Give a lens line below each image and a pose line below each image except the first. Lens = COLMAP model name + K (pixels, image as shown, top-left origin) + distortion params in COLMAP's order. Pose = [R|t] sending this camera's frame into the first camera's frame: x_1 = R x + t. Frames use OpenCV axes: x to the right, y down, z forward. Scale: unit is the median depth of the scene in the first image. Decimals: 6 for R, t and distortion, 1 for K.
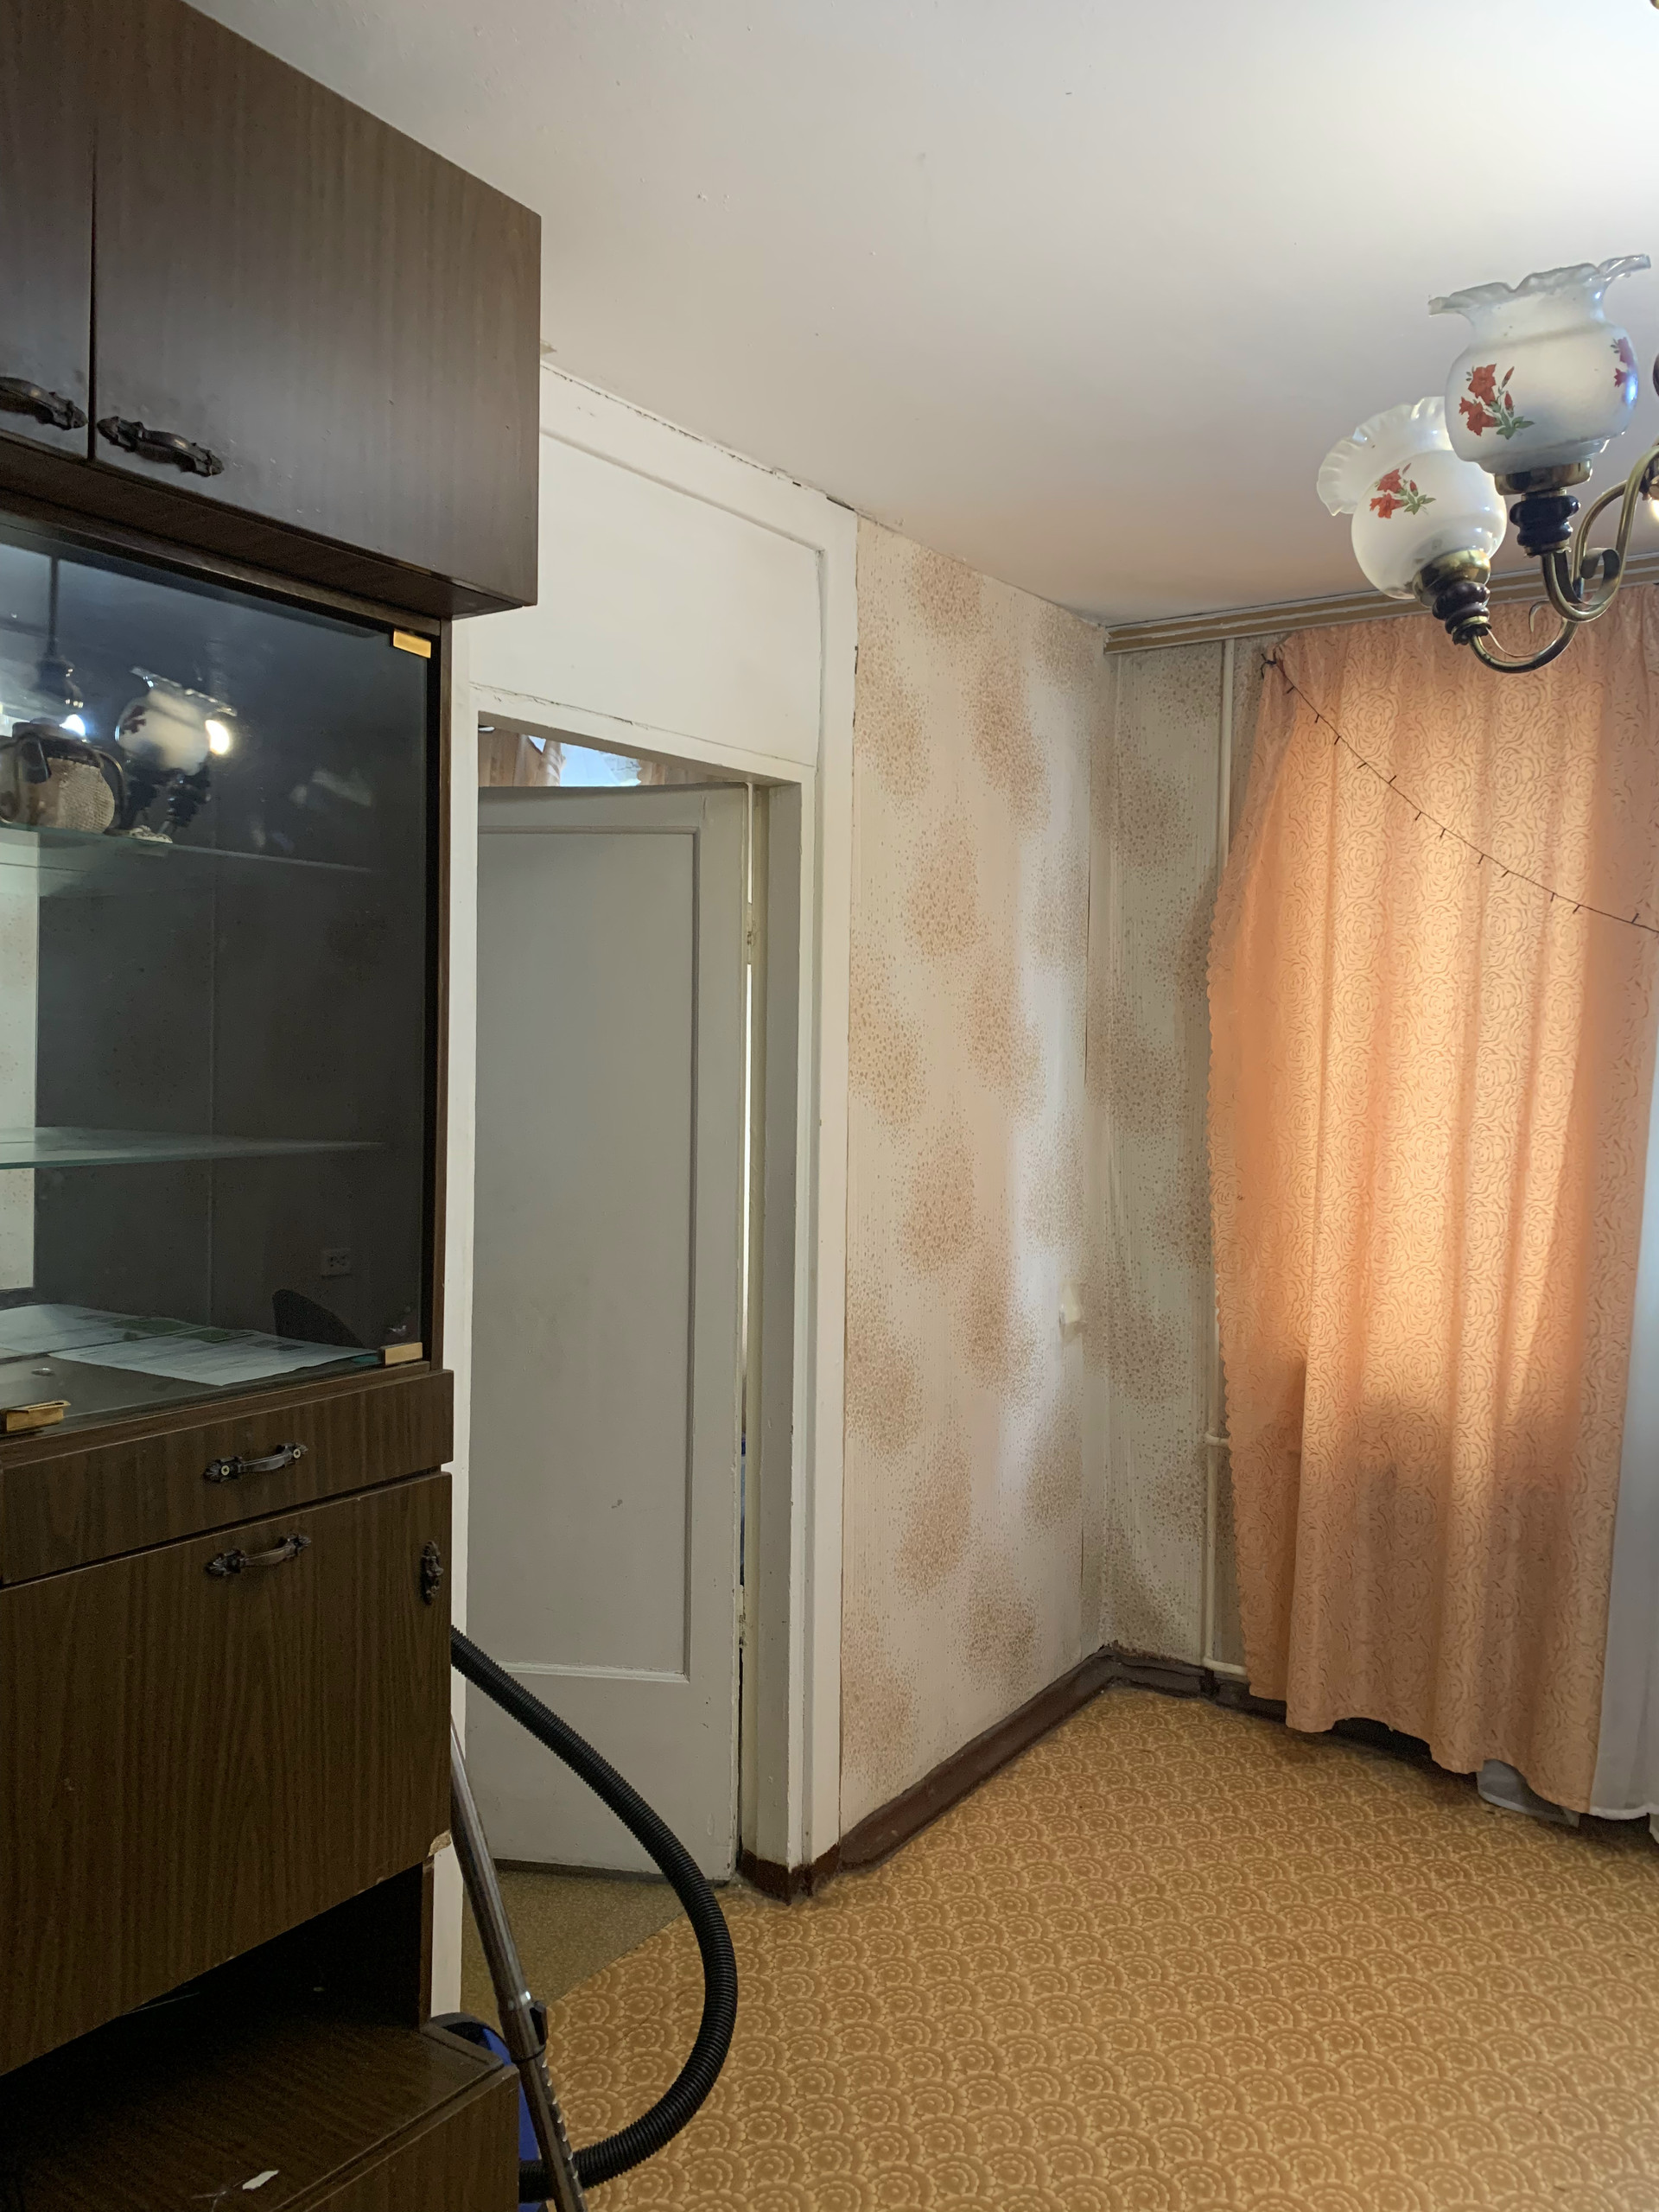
lens RADIAL K [[1702.8, 0, 830.5], [0, 1702.8, 1061.2], [0, 0, 1]] dist [-0.001530, -0.006238]
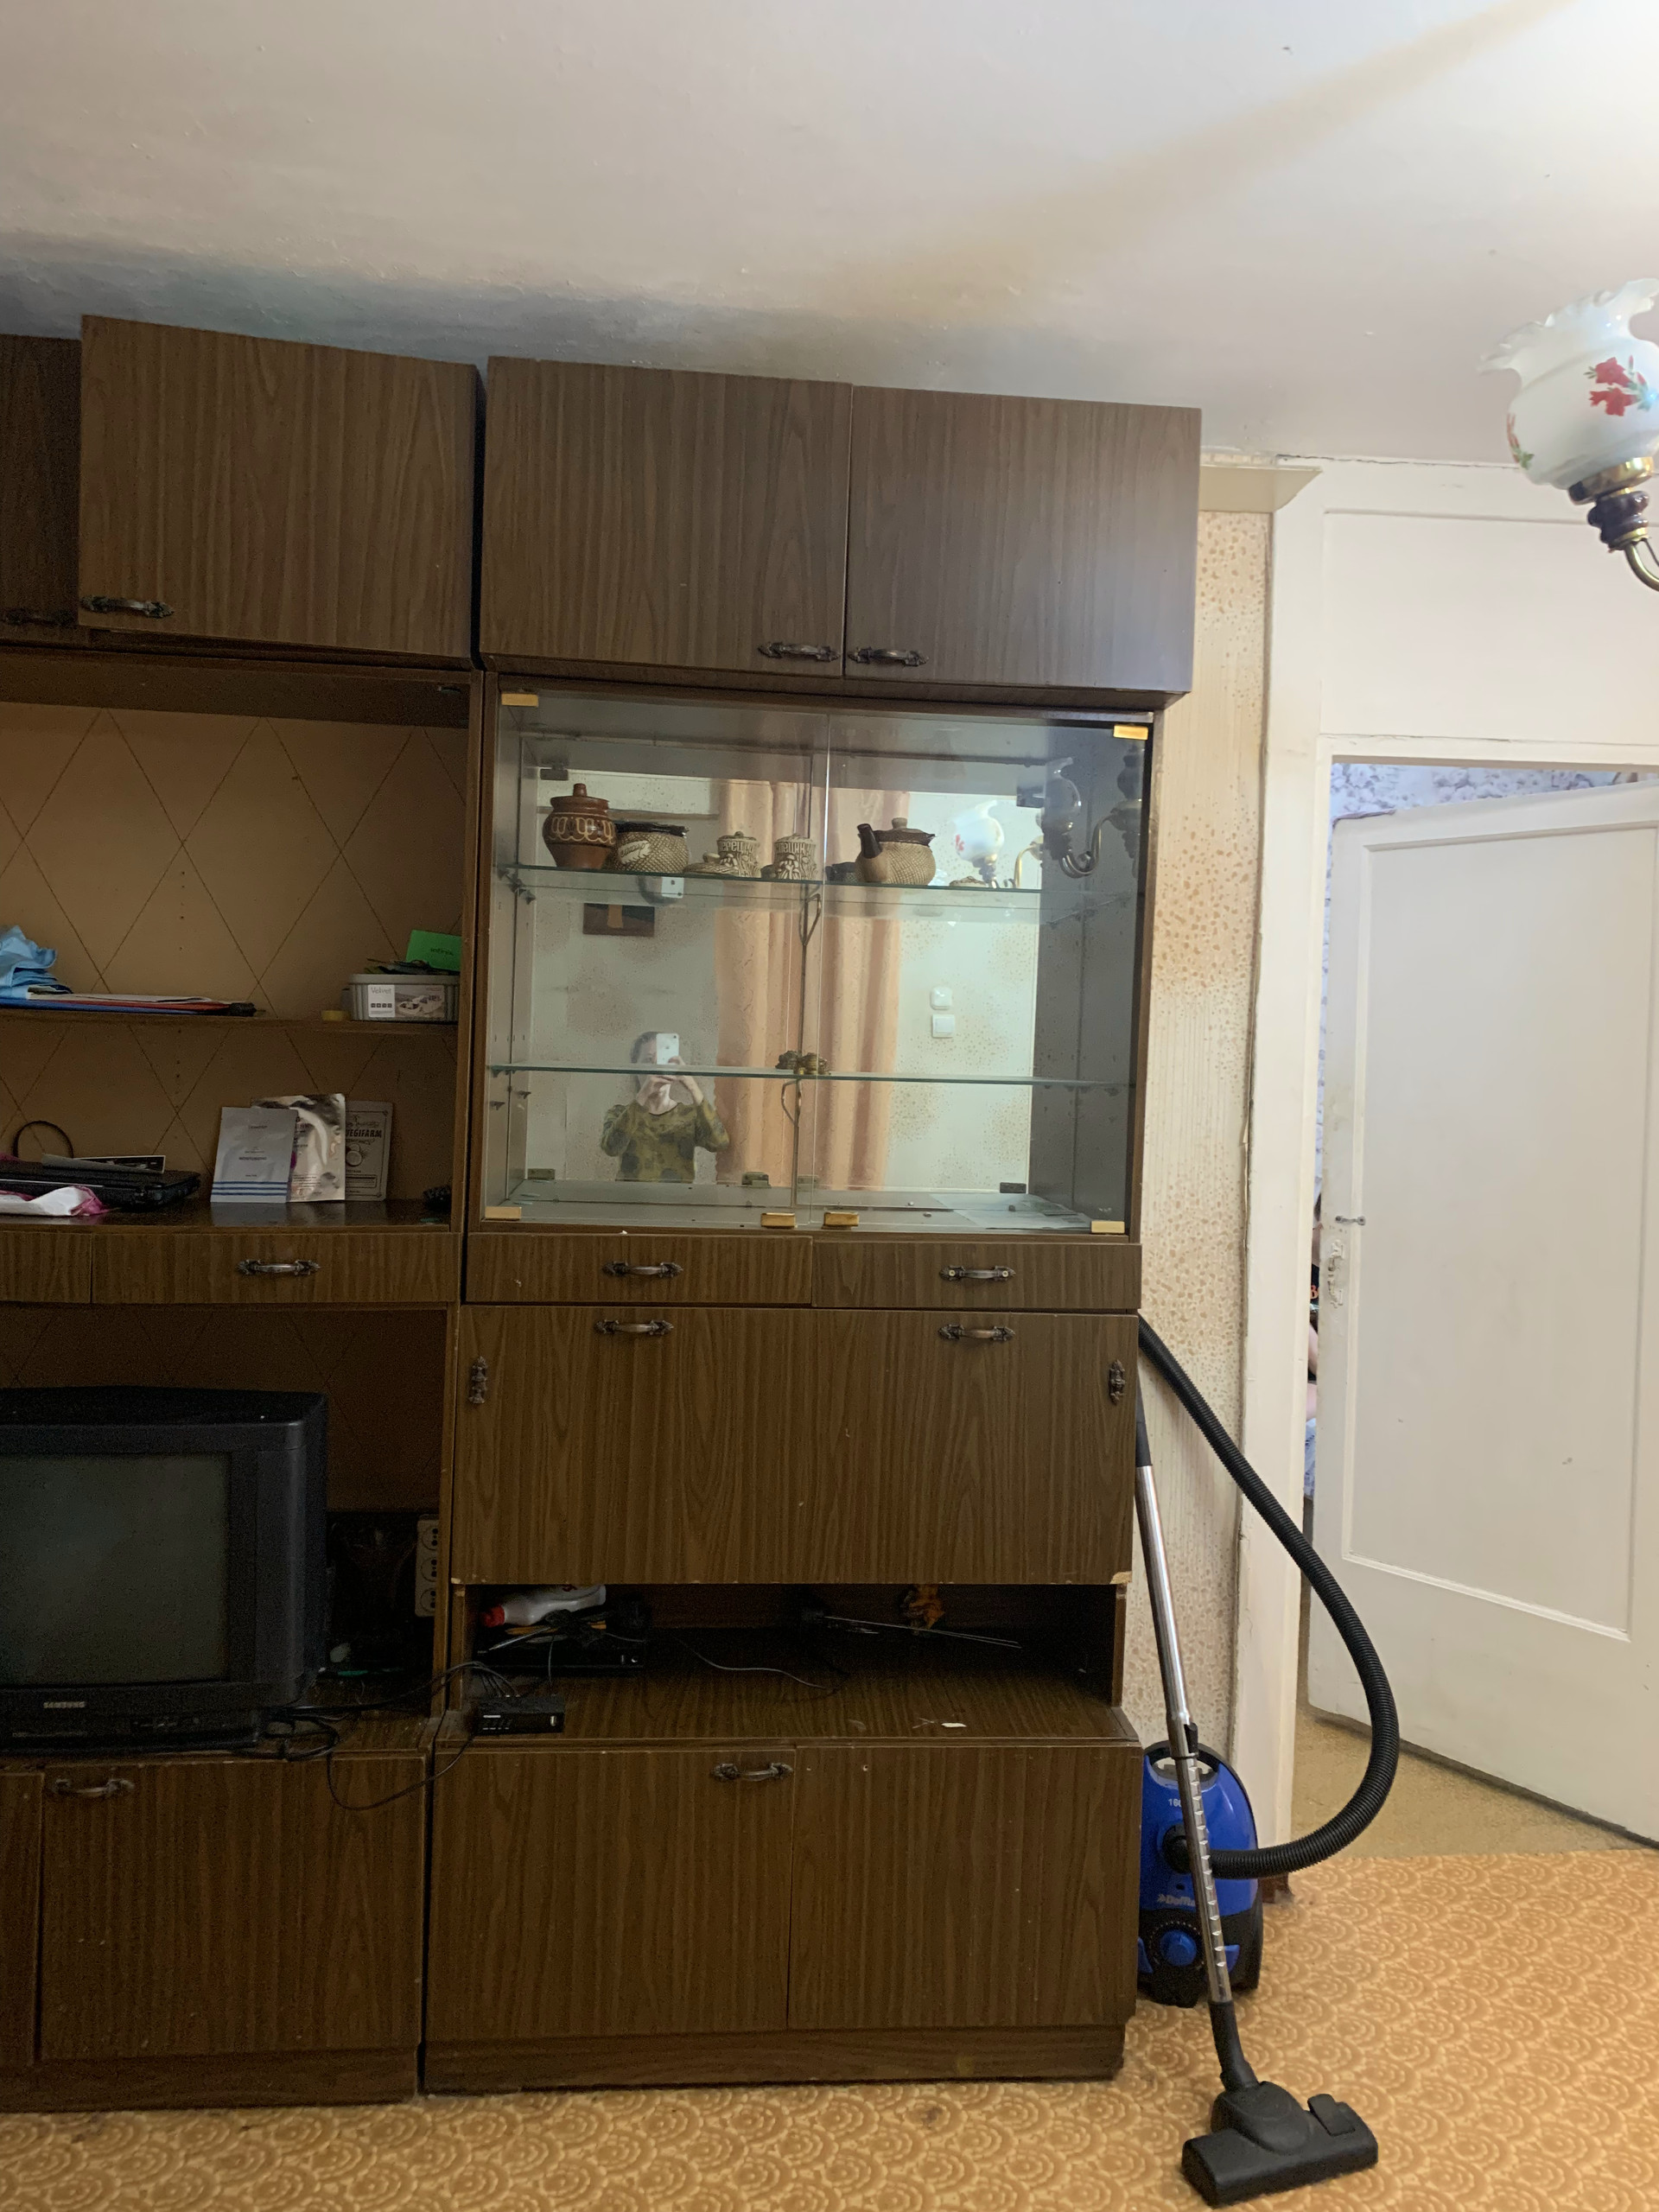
lens RADIAL K [[1688.8, 0, 826.2], [0, 1688.8, 1064.4], [0, 0, 1]] dist [0.019913, 0.004821]
pose [[0.590357, 0.003162, -0.807136, 0.836198], [-0.026271, 0.999538, -0.015299, 0.069106], [0.806714, 0.030236, 0.590168, -0.041801]]
